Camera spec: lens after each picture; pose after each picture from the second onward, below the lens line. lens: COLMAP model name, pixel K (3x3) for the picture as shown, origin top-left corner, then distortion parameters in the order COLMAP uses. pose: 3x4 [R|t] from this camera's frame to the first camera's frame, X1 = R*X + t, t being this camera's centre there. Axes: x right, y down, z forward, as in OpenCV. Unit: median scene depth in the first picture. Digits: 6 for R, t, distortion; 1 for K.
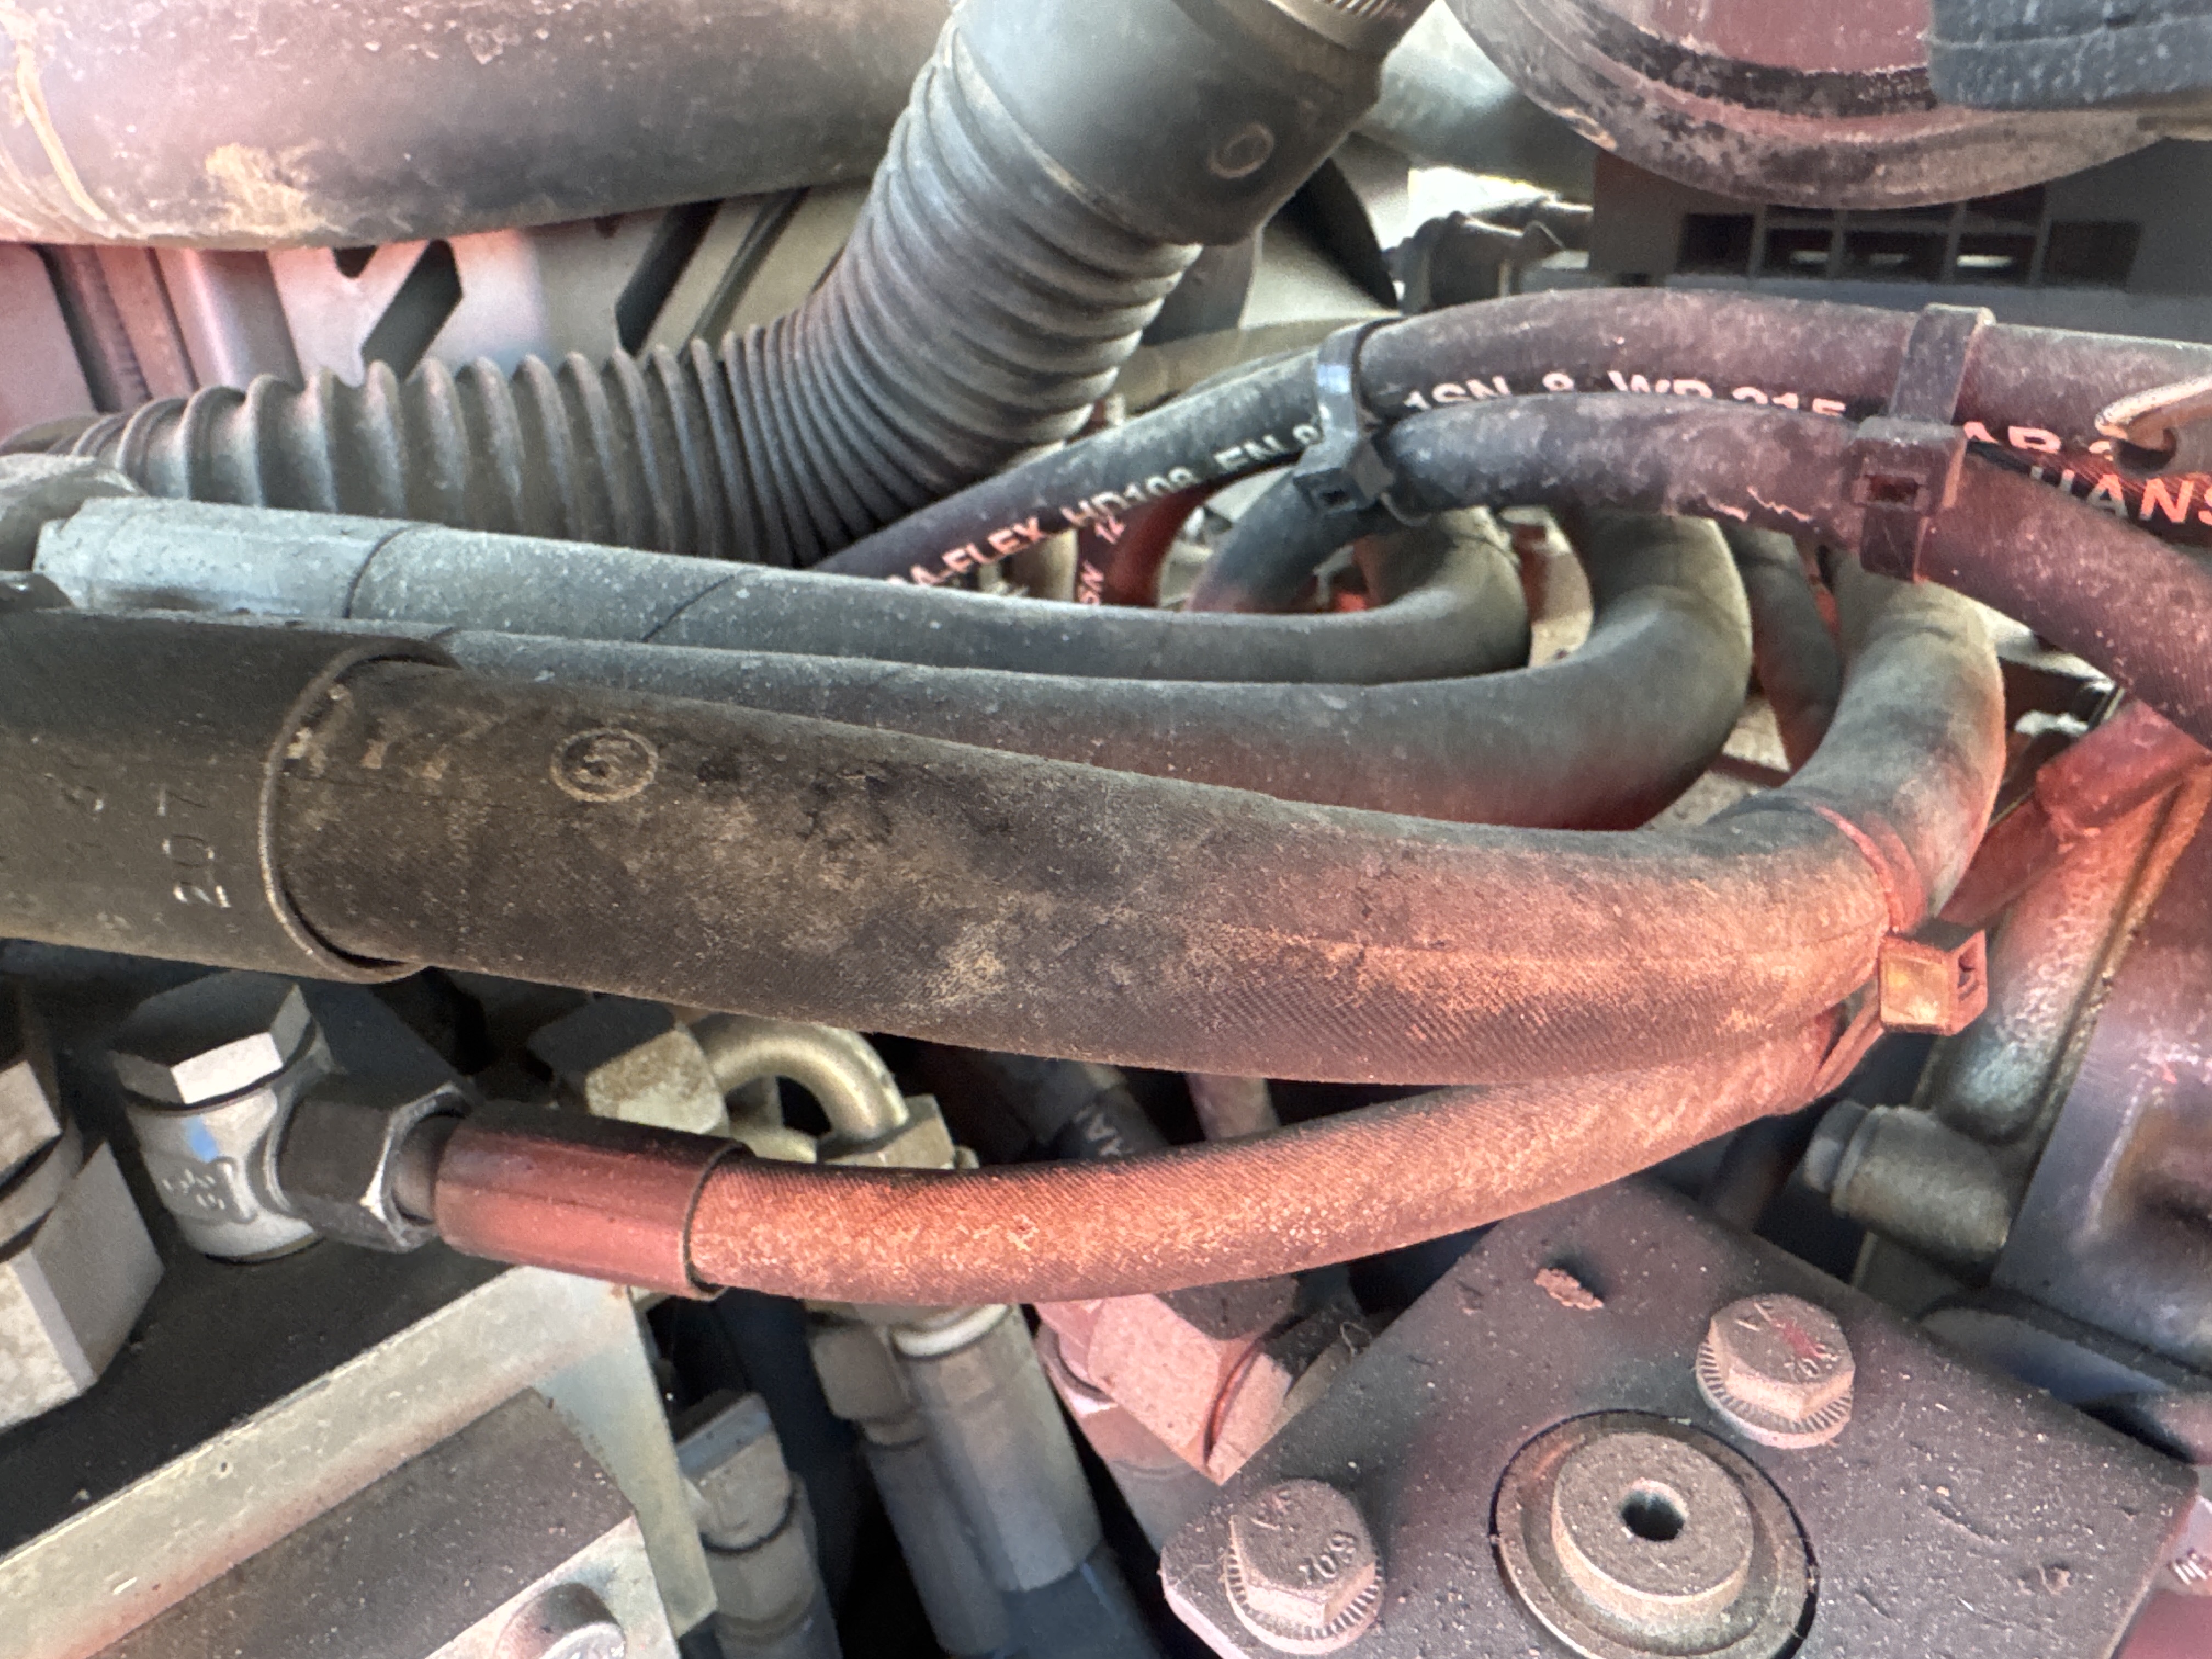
lens RADIAL K [[1575.2, 0, 1103.7], [0, 1575.2, 839.3], [0, 0, 1]] dist [-0.003867, 0.004889]
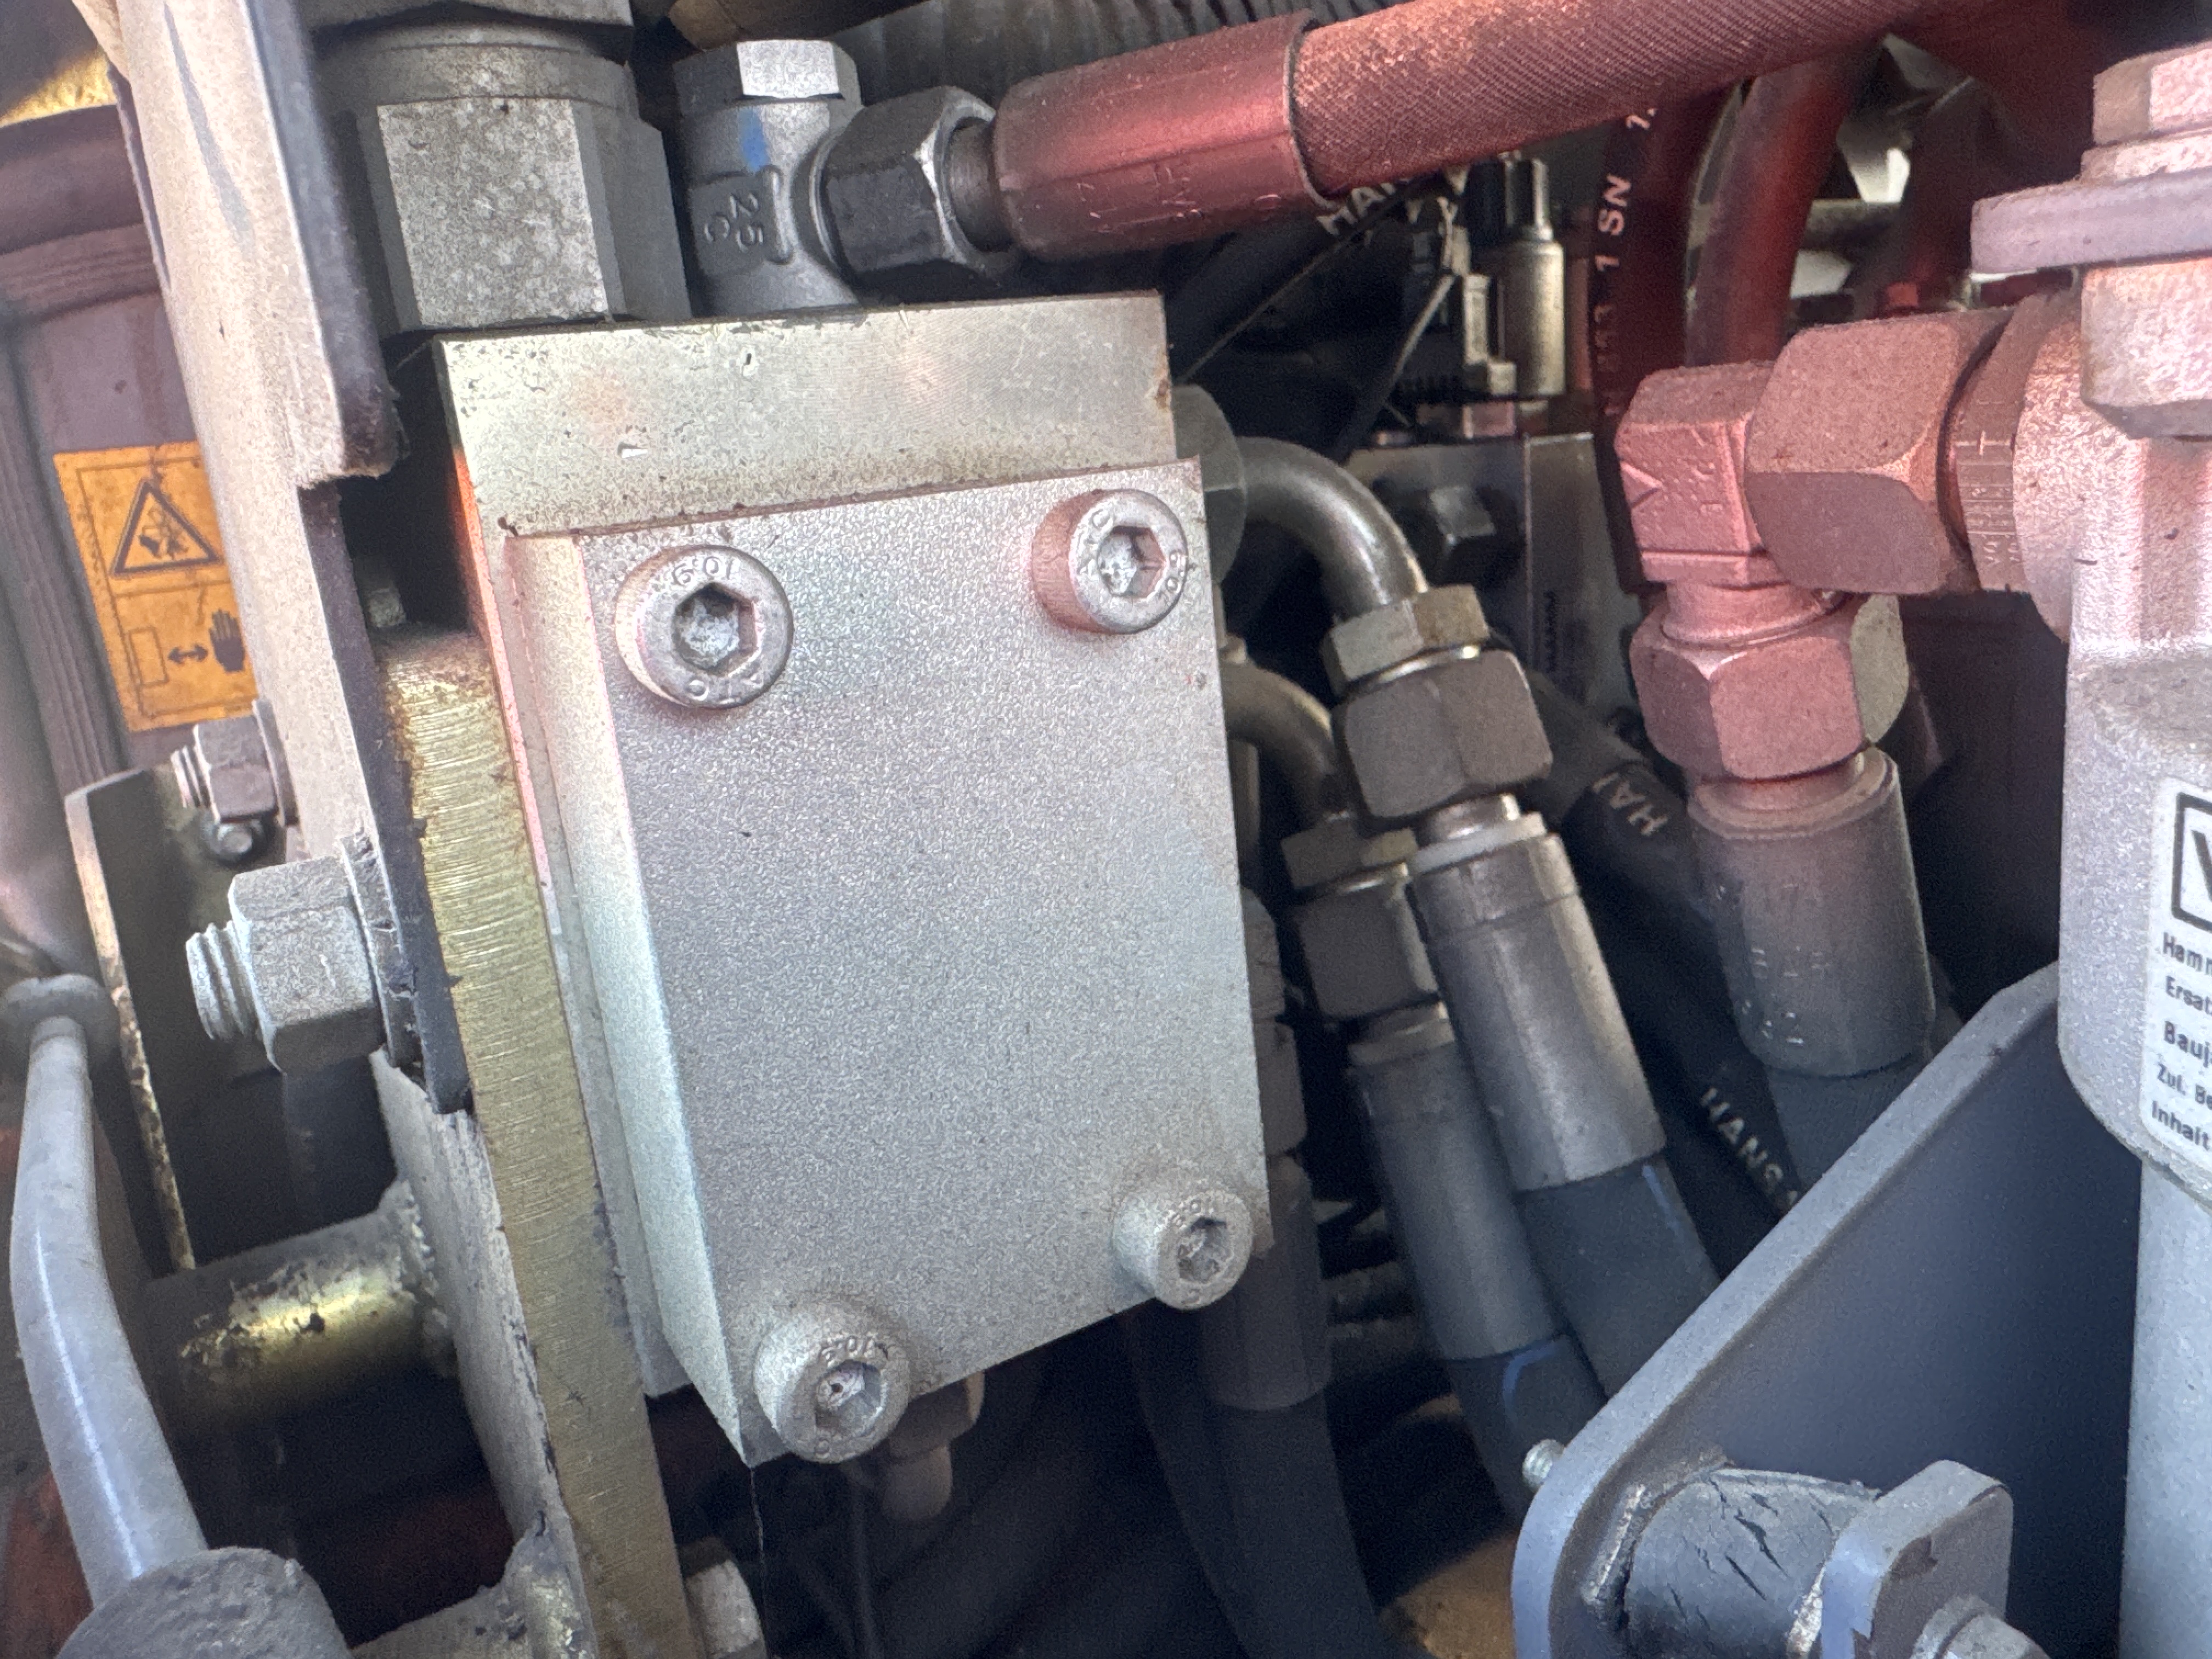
lens RADIAL K [[1575.2, 0, 1107.3], [0, 1575.2, 824.7], [0, 0, 1]] dist [-0.003867, 0.004889]
pose [[0.973210, 0.009661, -0.229715, -0.165923], [-0.062646, 0.972457, -0.224505, 0.848158], [0.221219, 0.232881, 0.947010, 0.283353]]
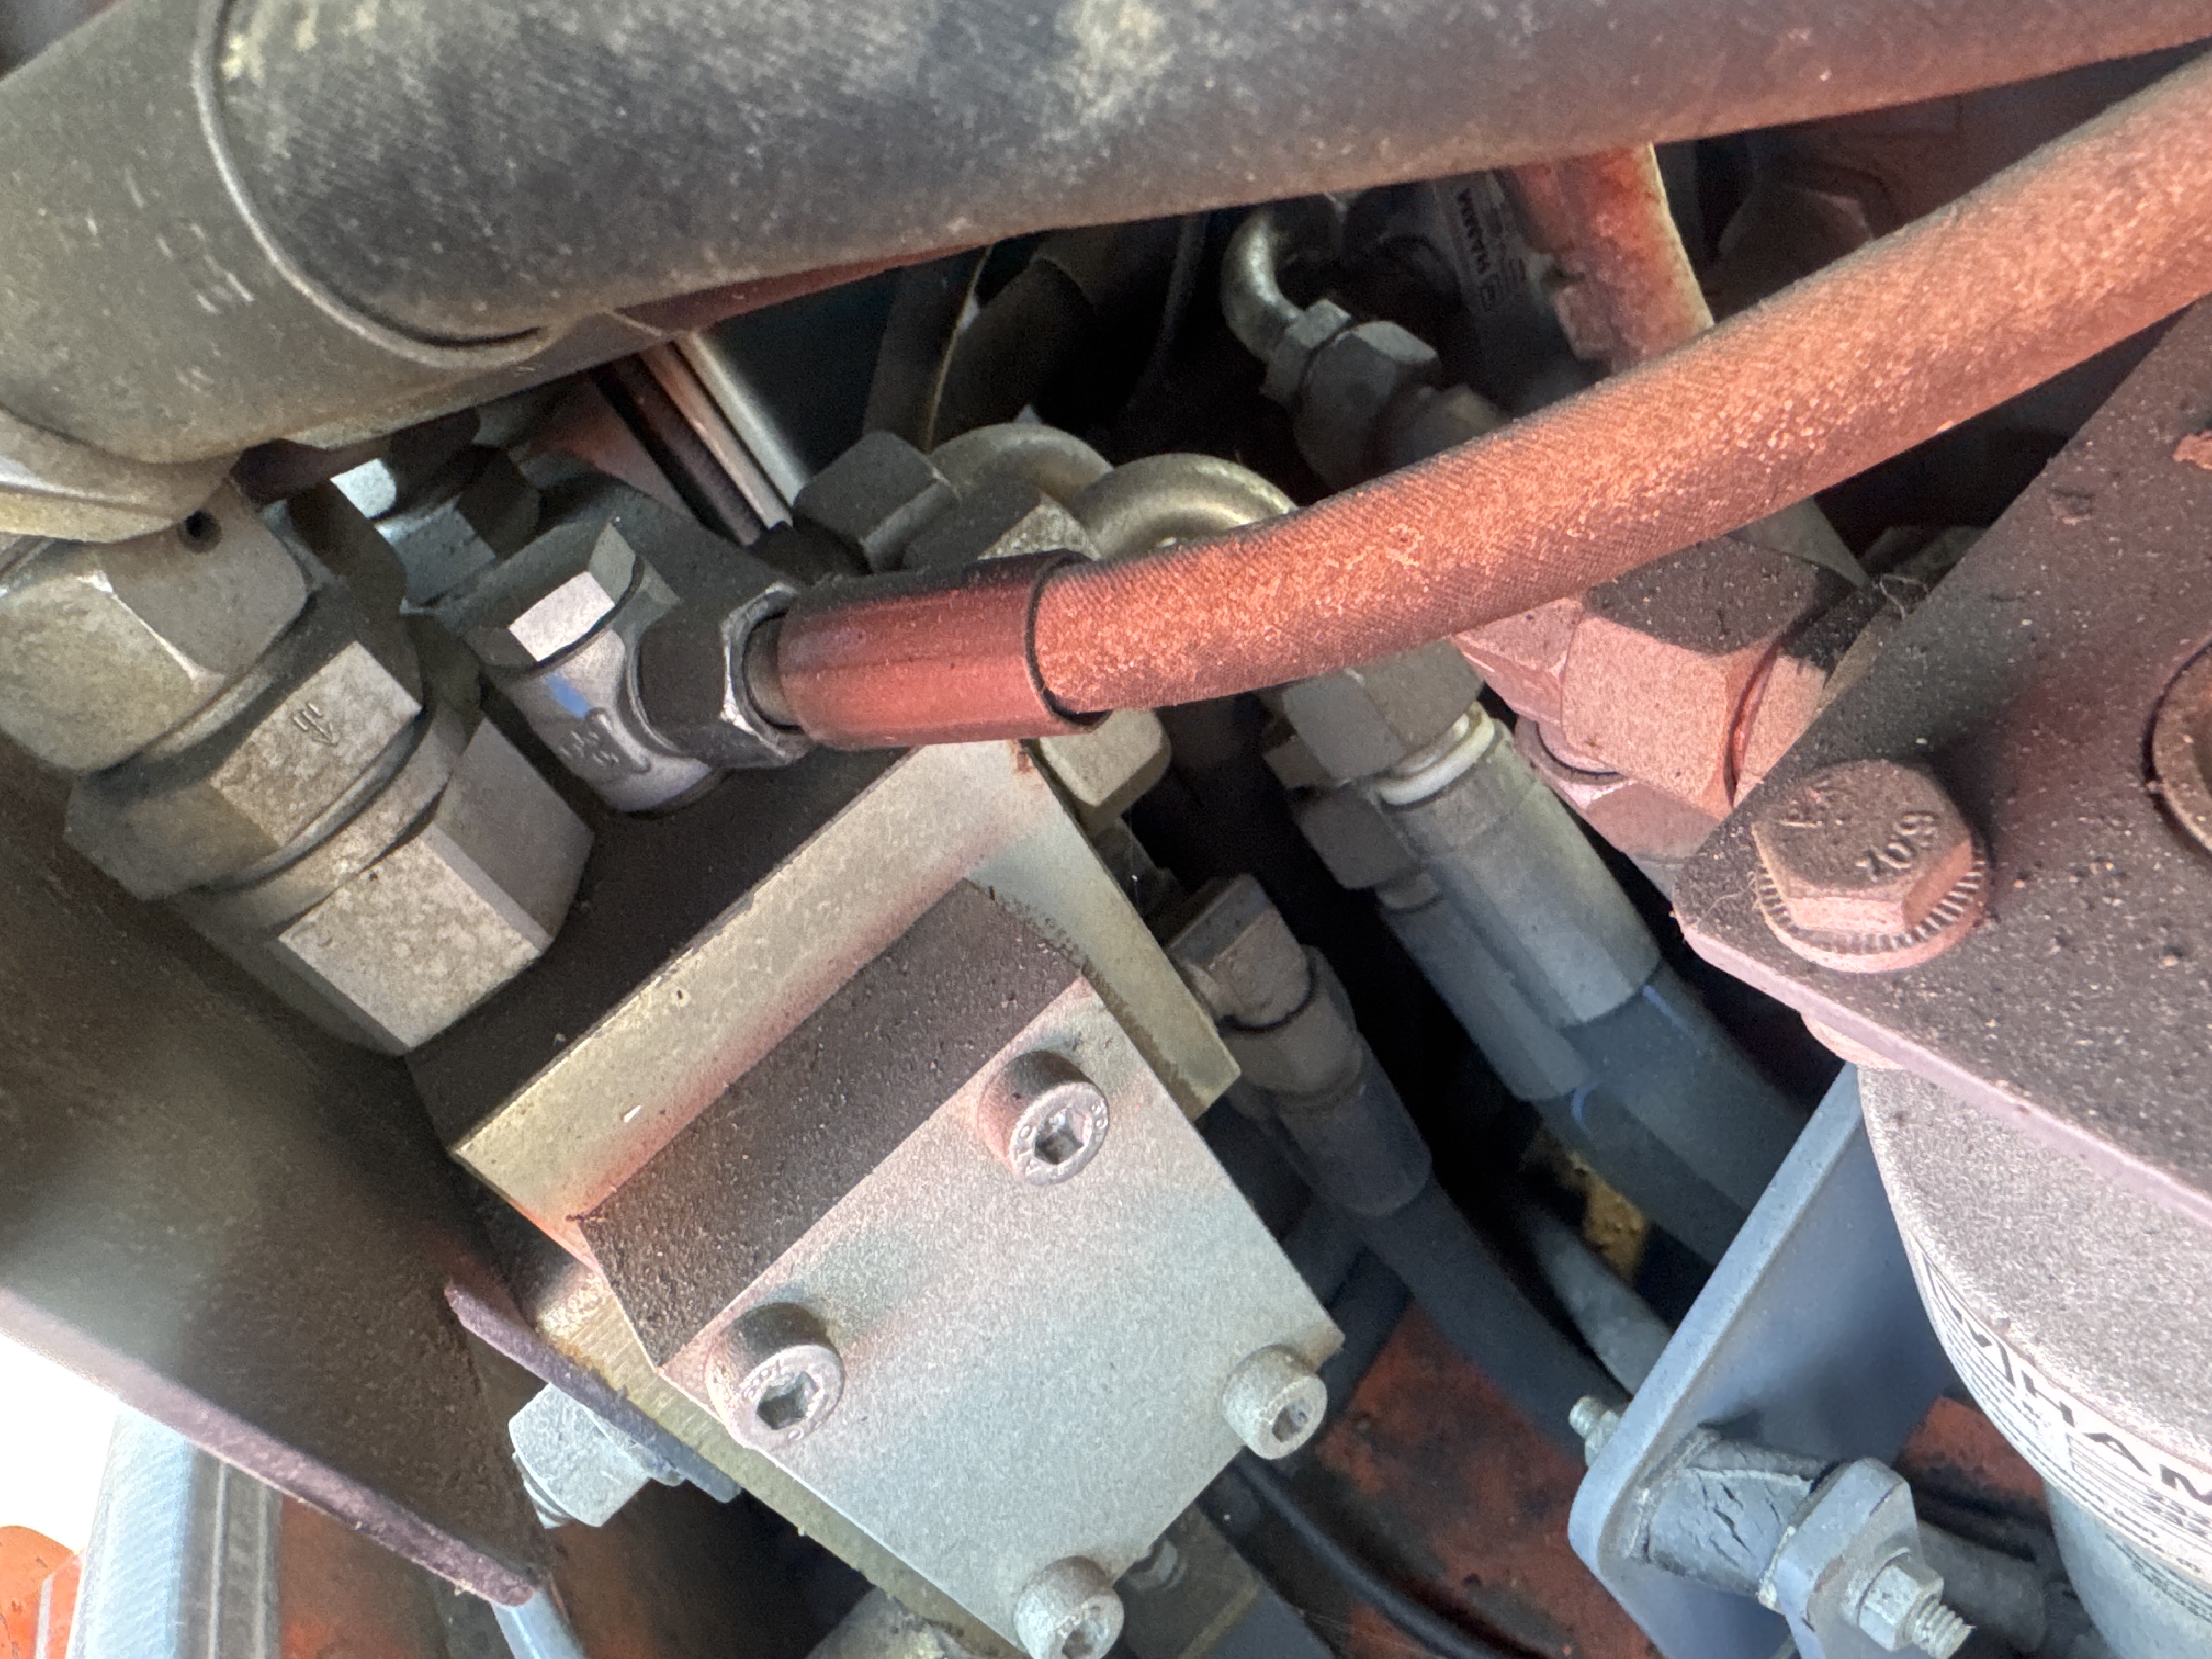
lens RADIAL K [[1575.2, 0, 1108.5], [0, 1575.2, 824.8], [0, 0, 1]] dist [-0.003867, 0.004889]
pose [[0.920759, -0.196093, -0.337269, 0.046339], [0.278138, 0.936163, 0.215030, 0.163200], [0.273573, -0.291798, 0.916521, 0.199259]]
